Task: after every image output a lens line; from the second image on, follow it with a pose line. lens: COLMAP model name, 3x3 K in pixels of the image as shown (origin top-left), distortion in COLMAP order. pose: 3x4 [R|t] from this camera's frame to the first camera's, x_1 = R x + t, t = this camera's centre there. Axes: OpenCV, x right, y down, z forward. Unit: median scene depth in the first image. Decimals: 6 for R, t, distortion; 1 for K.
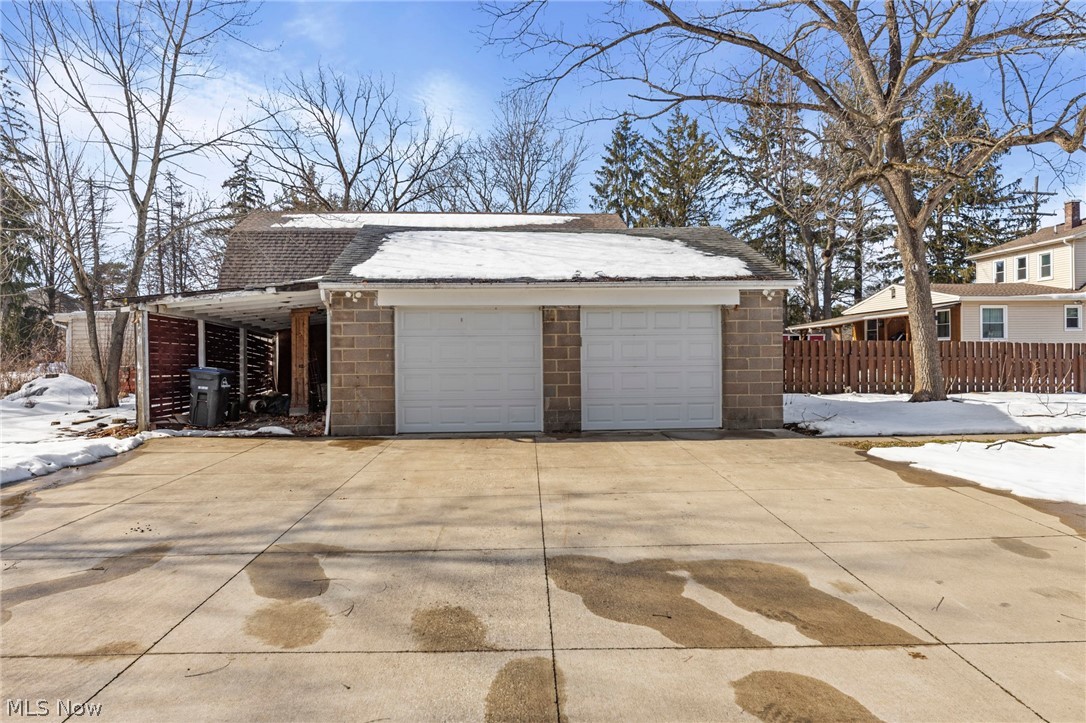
lens RADIAL K [[702.9, 0, 543.0], [0, 702.9, 361.5], [0, 0, 1]] dist [0.001851, 0.000289]
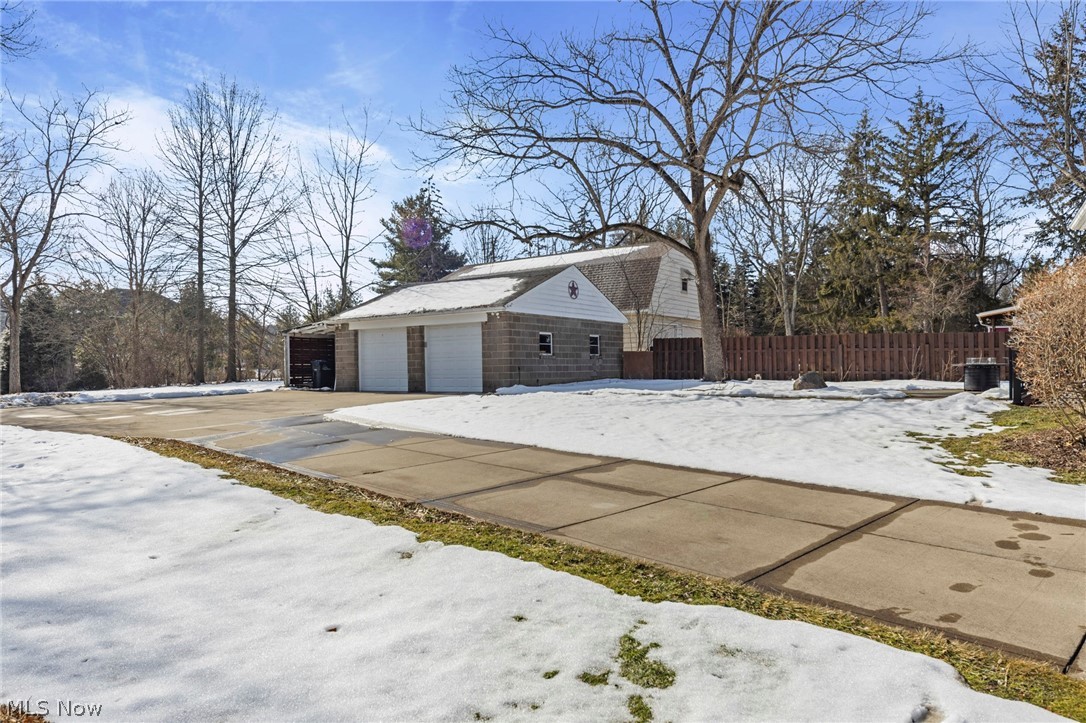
lens RADIAL K [[702.9, 0, 543.0], [0, 702.9, 361.5], [0, 0, 1]] dist [0.001851, 0.000289]
pose [[0.776149, -0.008316, -0.630494, 1.497729], [0.001531, 0.999935, -0.011304, 0.039584], [0.630547, 0.007808, 0.776111, -0.265478]]
